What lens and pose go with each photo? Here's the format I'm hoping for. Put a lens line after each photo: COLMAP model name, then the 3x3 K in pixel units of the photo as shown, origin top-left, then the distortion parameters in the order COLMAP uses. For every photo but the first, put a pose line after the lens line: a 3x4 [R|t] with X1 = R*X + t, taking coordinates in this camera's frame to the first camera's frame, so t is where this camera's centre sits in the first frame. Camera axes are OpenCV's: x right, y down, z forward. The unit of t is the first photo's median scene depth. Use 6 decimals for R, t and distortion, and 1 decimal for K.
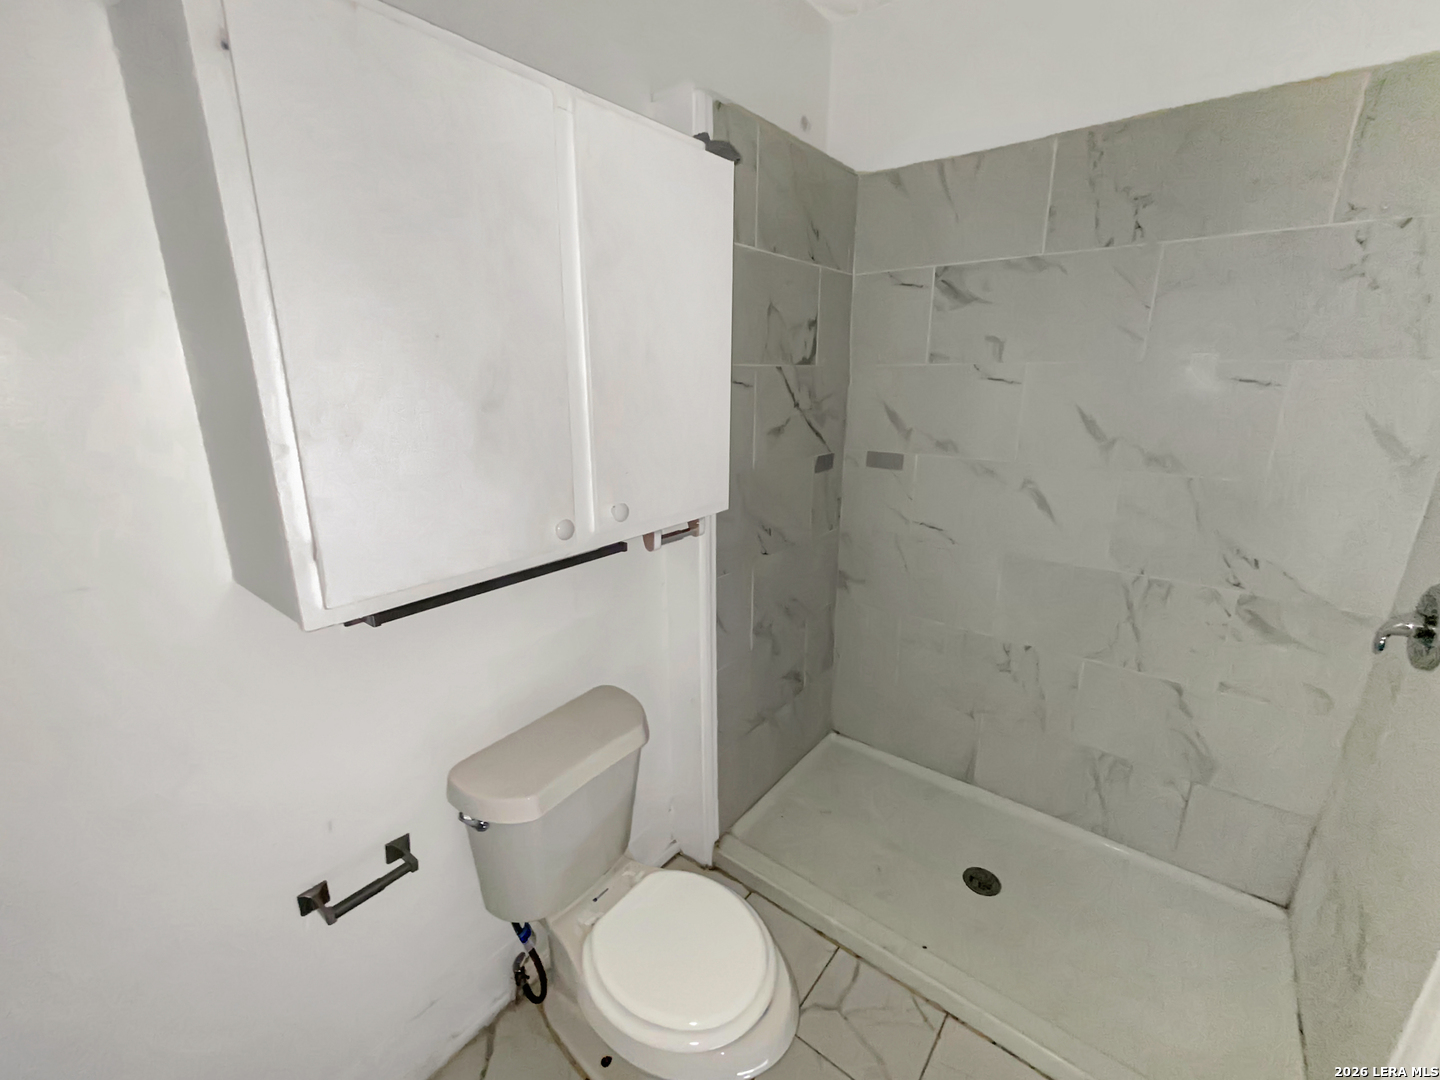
lens RADIAL K [[613.4, 0, 720.0], [0, 613.4, 540.0], [0, 0, 1]] dist [0.001118, 0.000217]
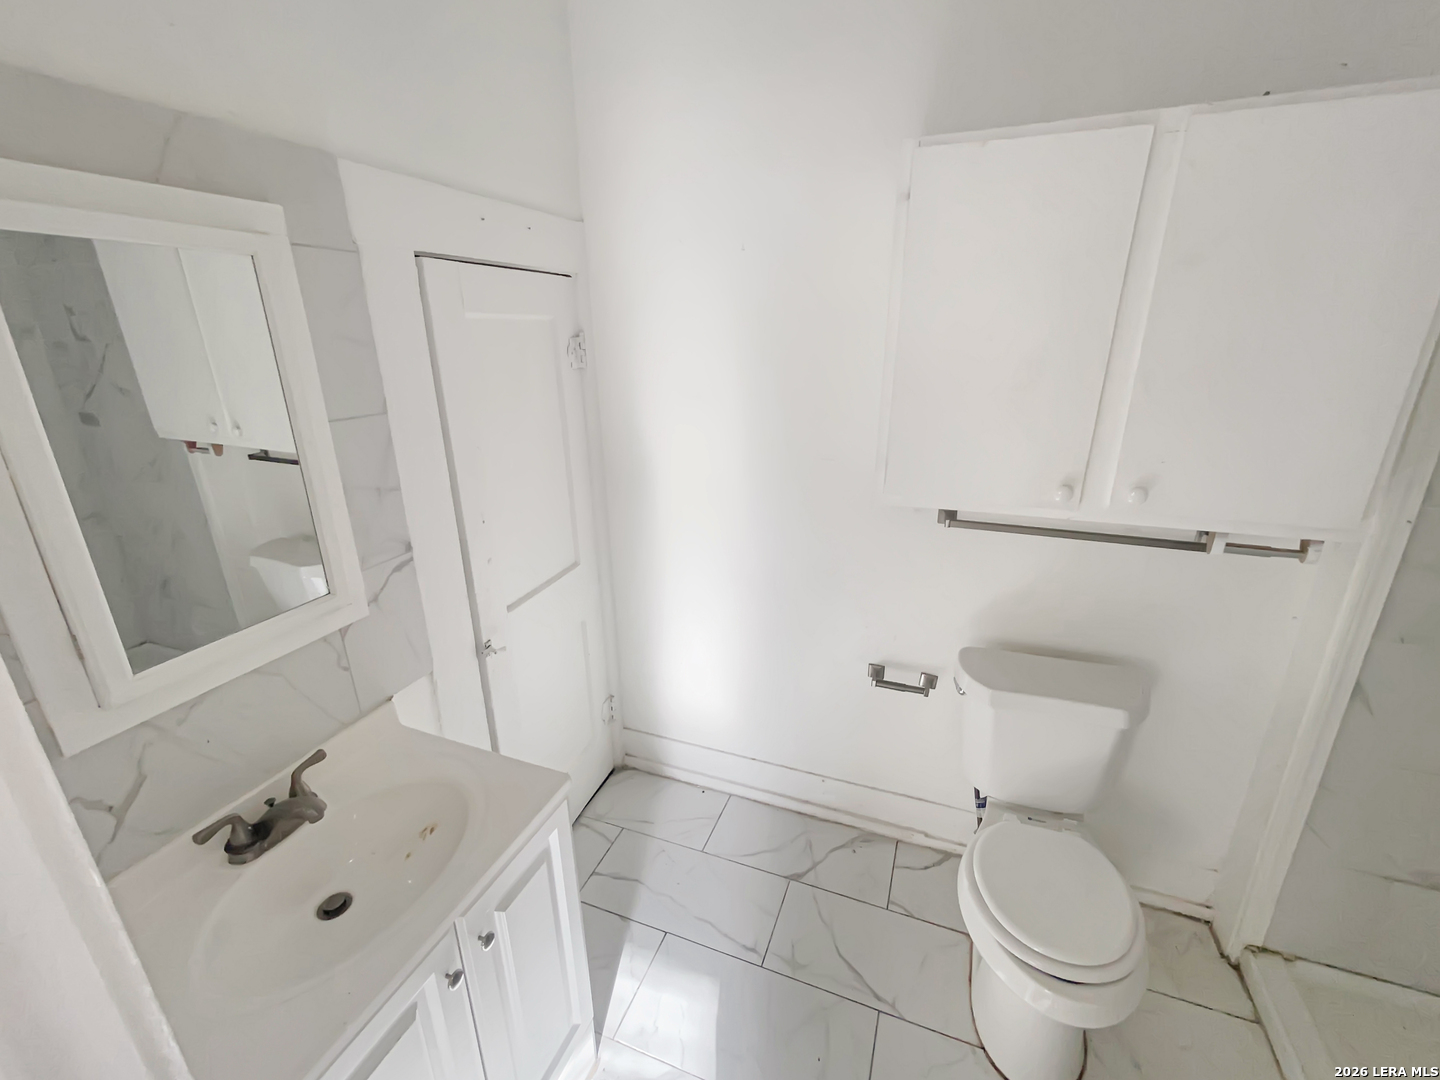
lens RADIAL K [[613.4, 0, 720.0], [0, 613.4, 540.0], [0, 0, 1]] dist [0.001118, 0.000217]
pose [[0.275414, 0.309986, -0.909976, 0.533849], [-0.257881, 0.935713, 0.240703, -0.036241], [0.926091, 0.168373, 0.337648, -0.022897]]
